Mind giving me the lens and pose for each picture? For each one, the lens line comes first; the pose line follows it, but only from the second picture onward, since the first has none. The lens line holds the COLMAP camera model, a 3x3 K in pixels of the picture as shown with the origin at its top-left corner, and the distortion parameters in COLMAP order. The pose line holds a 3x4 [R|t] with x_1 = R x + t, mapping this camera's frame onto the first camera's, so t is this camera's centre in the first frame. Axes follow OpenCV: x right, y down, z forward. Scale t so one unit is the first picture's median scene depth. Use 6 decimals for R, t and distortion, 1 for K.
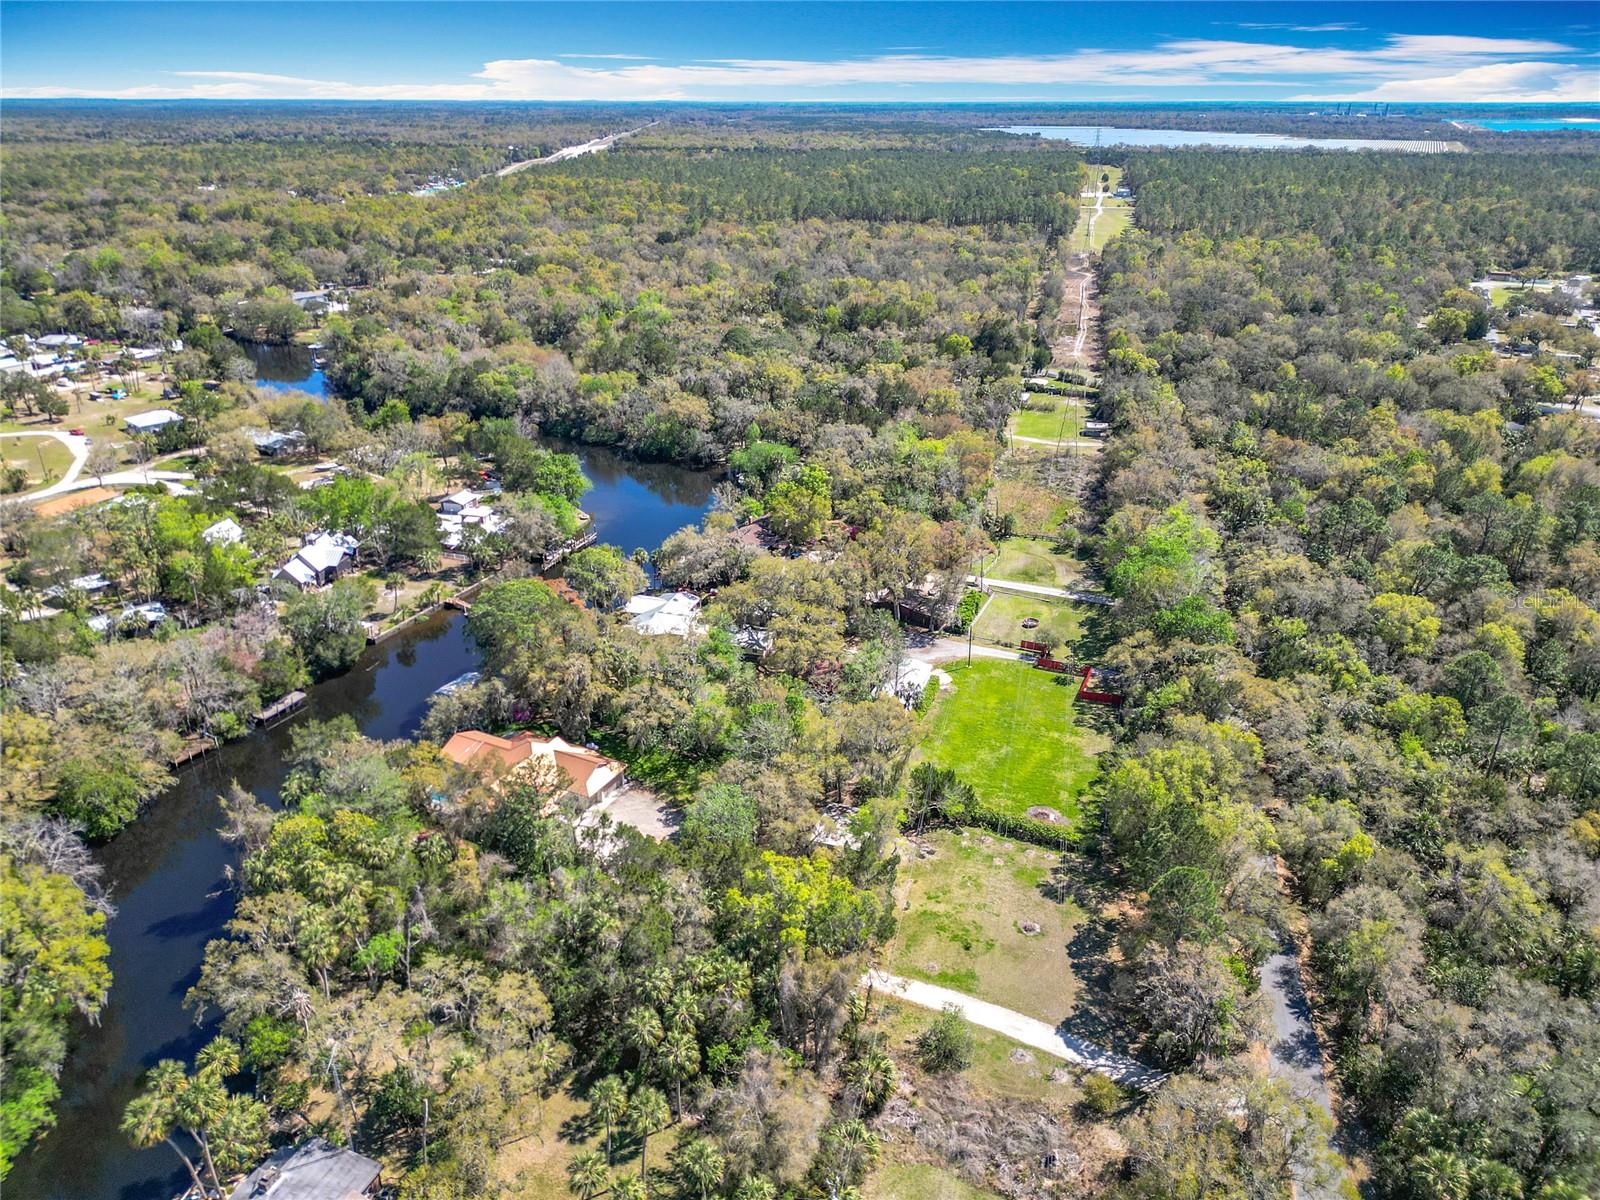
lens RADIAL K [[1128.9, 0, 805.4], [0, 1128.9, 597.7], [0, 0, 1]] dist [0.009912, -0.009549]
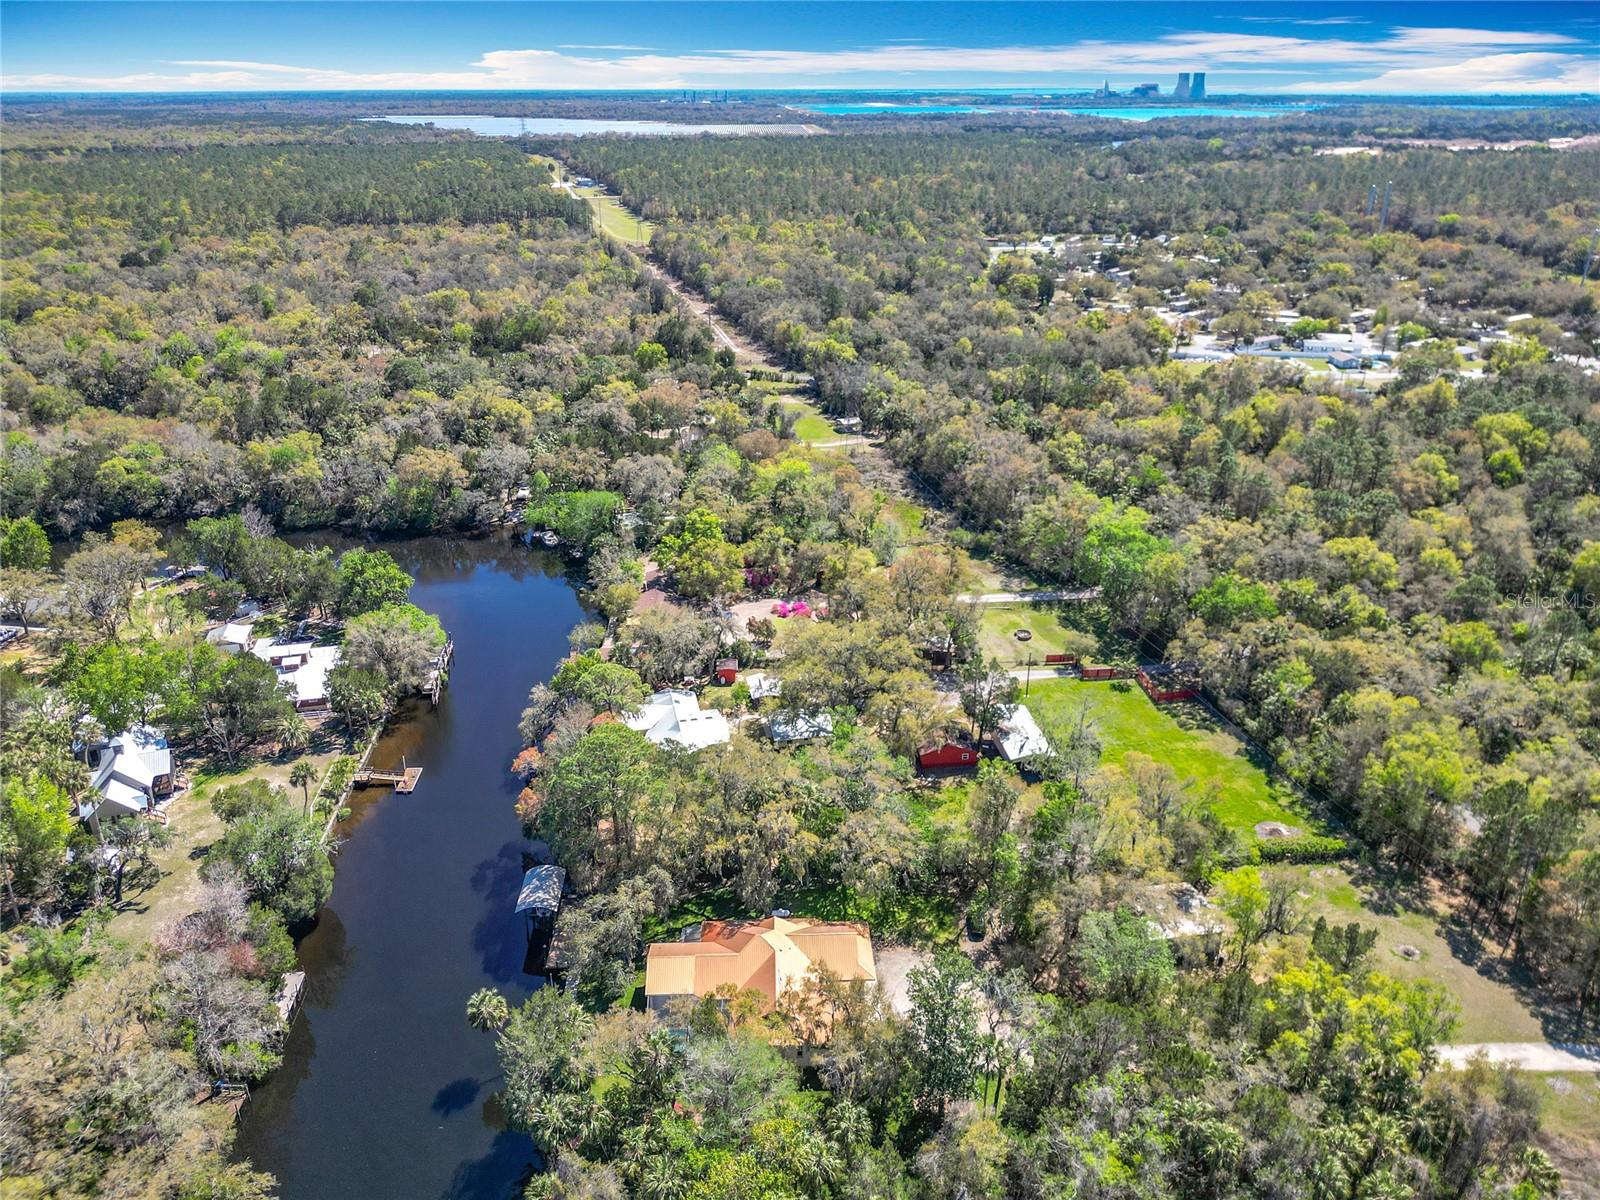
lens RADIAL K [[1128.9, 0, 800.9], [0, 1128.9, 604.1], [0, 0, 1]] dist [0.009912, -0.009549]
pose [[0.872561, -0.206141, 0.442881, -0.371575], [0.200292, 0.977864, 0.060539, -0.095703], [-0.445557, 0.035881, 0.894534, 0.213417]]
